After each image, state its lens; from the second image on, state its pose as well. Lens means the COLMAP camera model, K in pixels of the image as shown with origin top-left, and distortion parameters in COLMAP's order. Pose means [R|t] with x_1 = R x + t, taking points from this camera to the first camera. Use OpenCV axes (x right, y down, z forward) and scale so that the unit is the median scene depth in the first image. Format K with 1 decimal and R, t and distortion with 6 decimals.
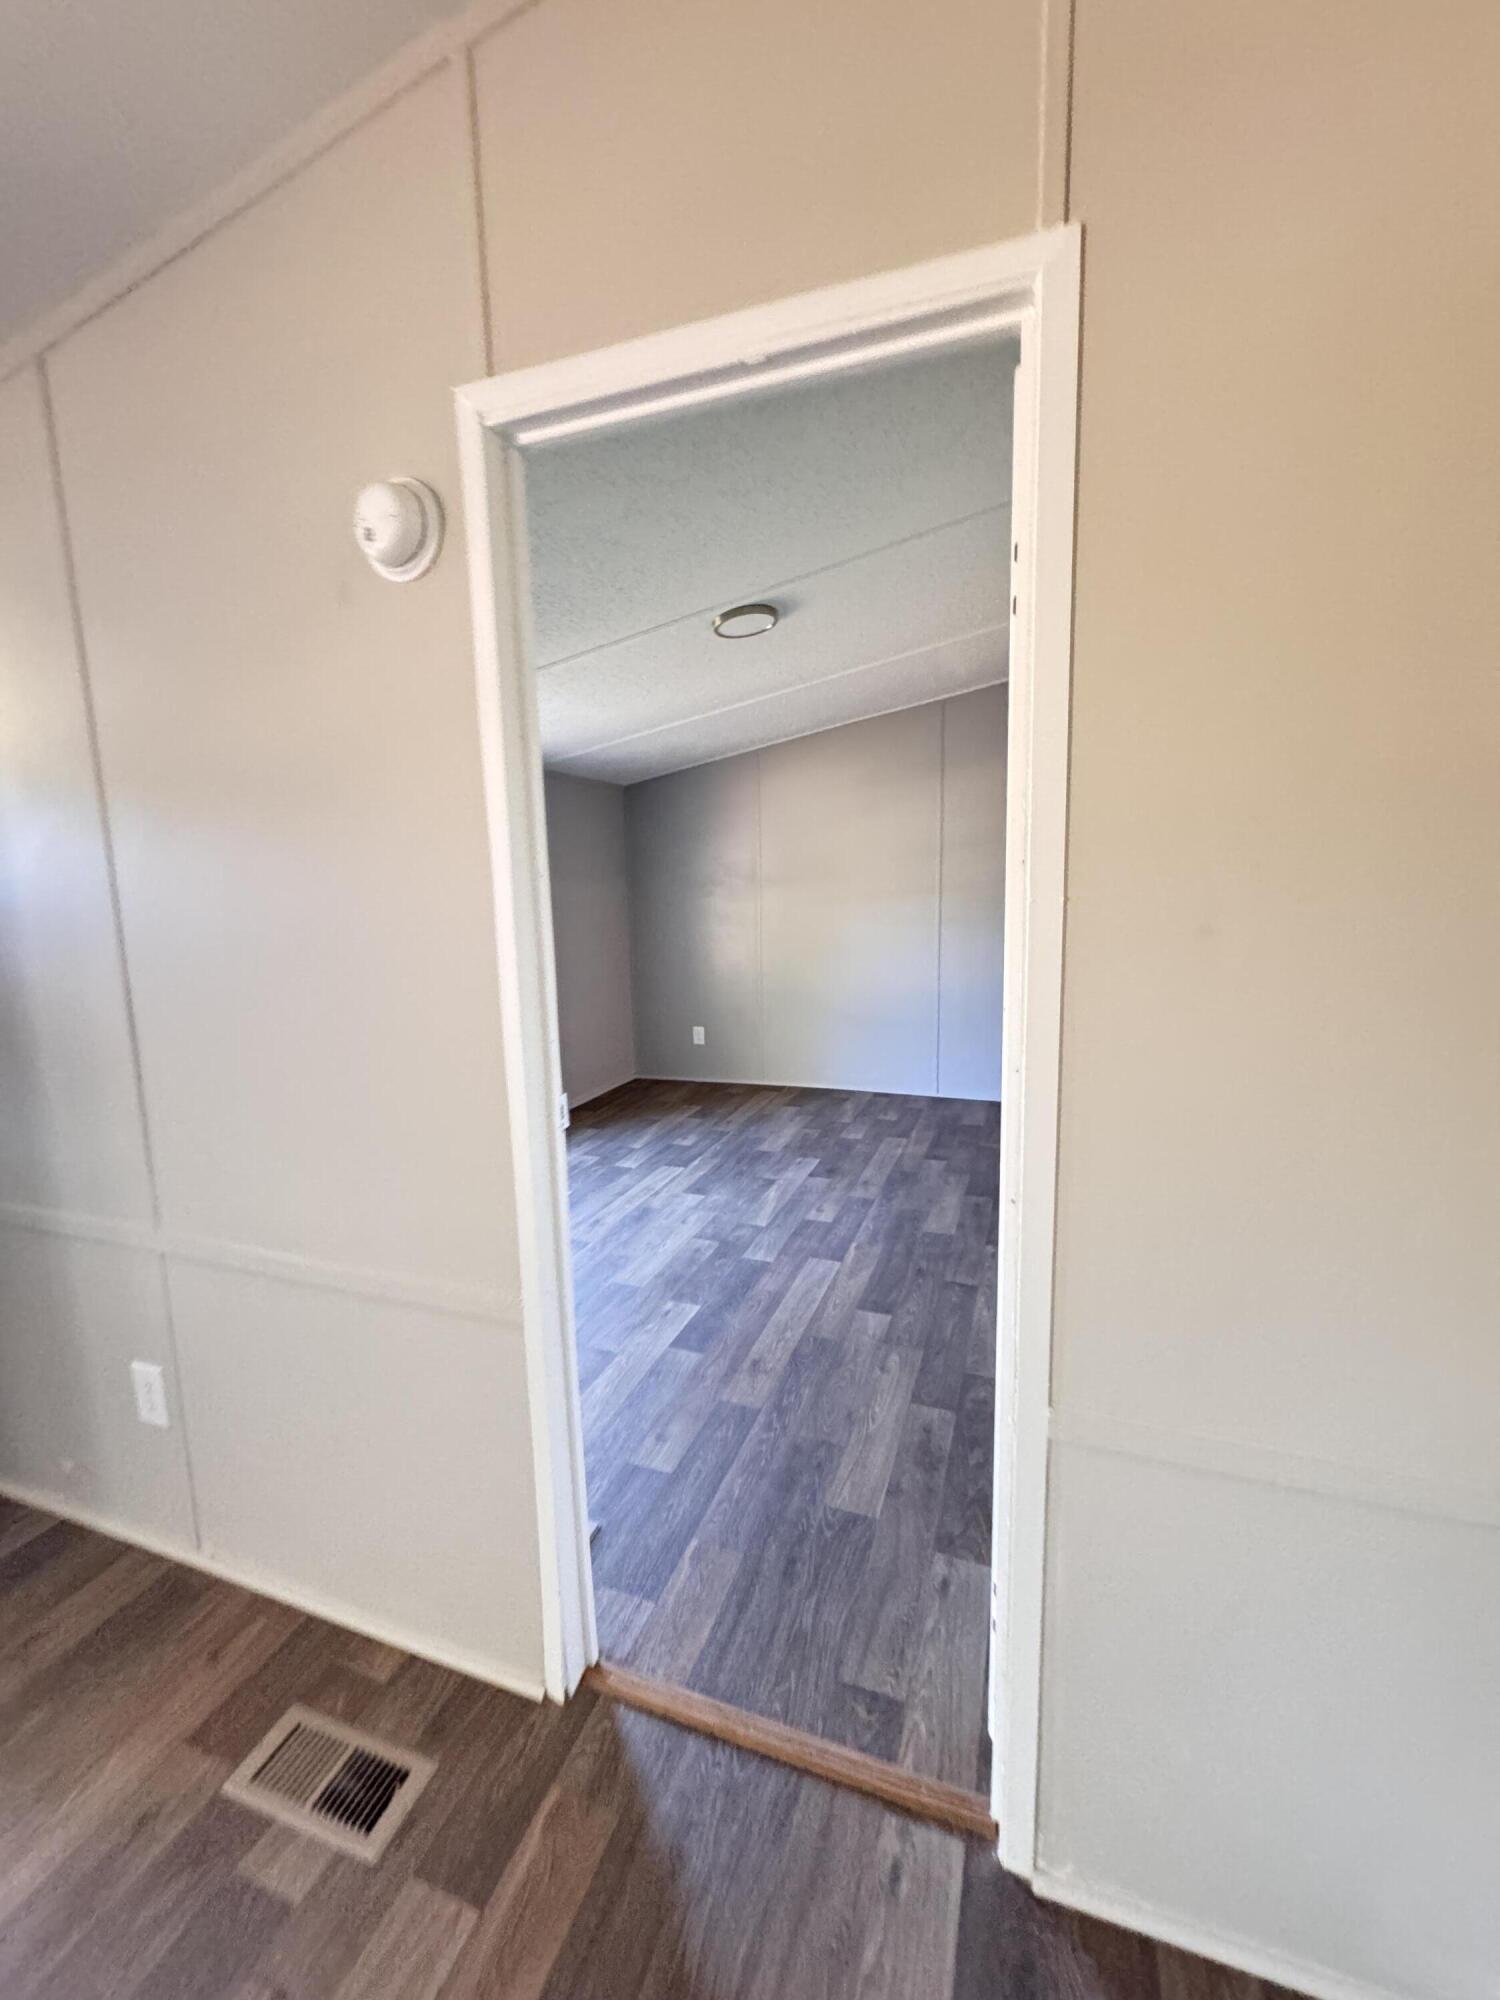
lens RADIAL K [[794.3, 0, 751.7], [0, 794.3, 998.7], [0, 0, 1]] dist [-0.003031, 0.000314]
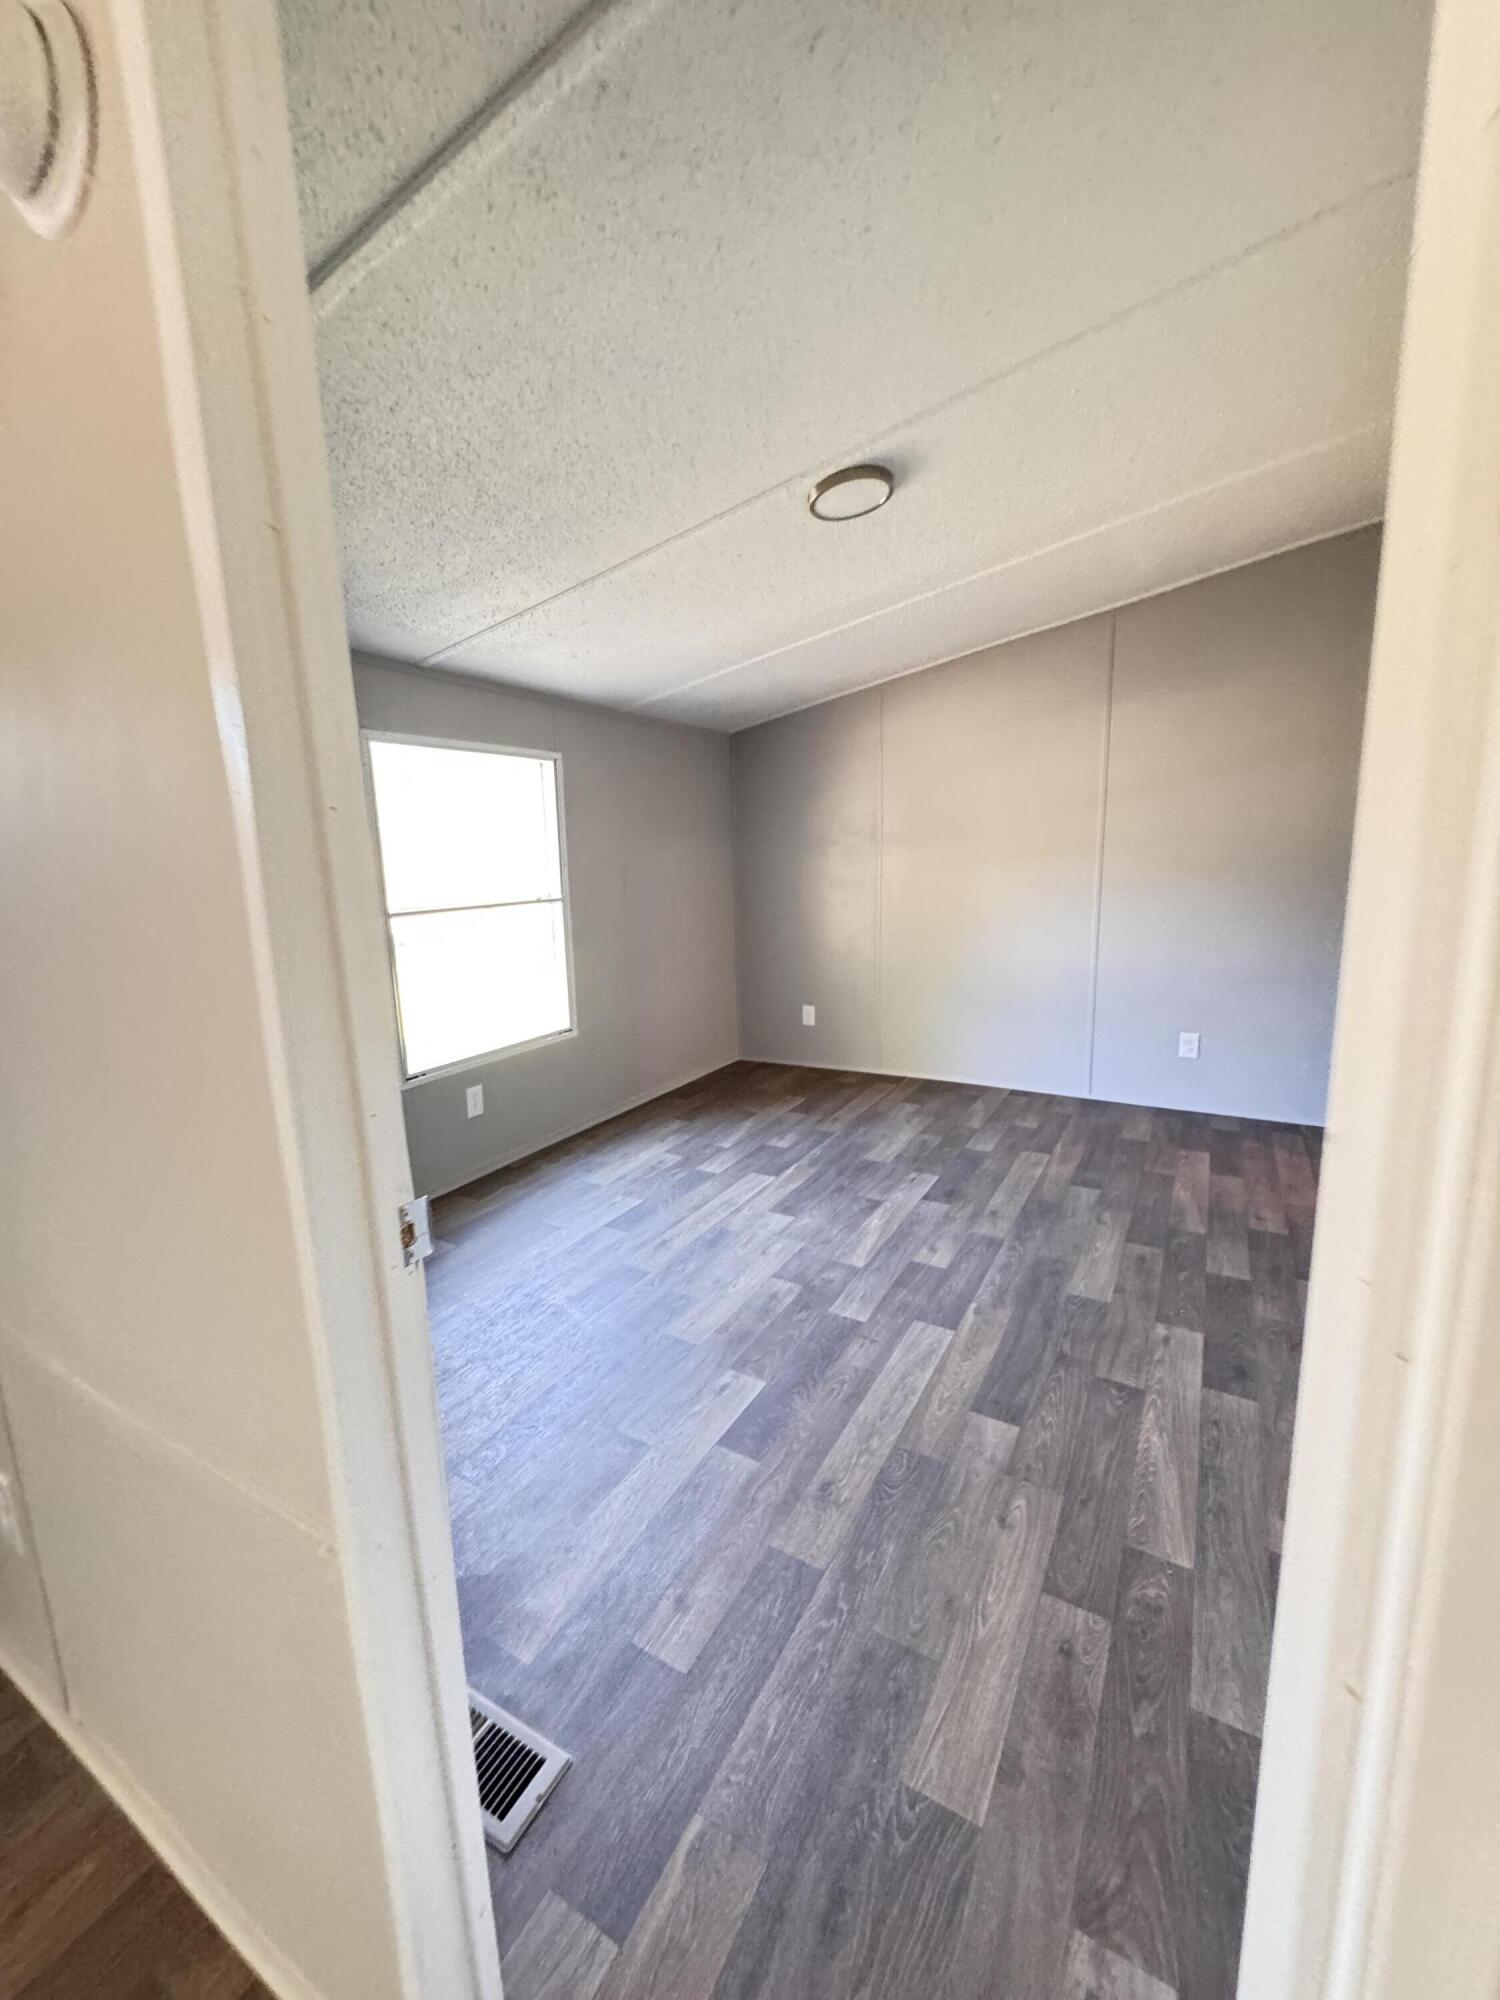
lens RADIAL K [[794.3, 0, 751.7], [0, 794.3, 998.7], [0, 0, 1]] dist [-0.003031, 0.000314]
pose [[0.985317, 0.025069, -0.168886, 0.038773], [-0.017353, 0.998744, 0.047009, -0.024802], [0.169852, -0.043388, 0.984514, 0.210921]]
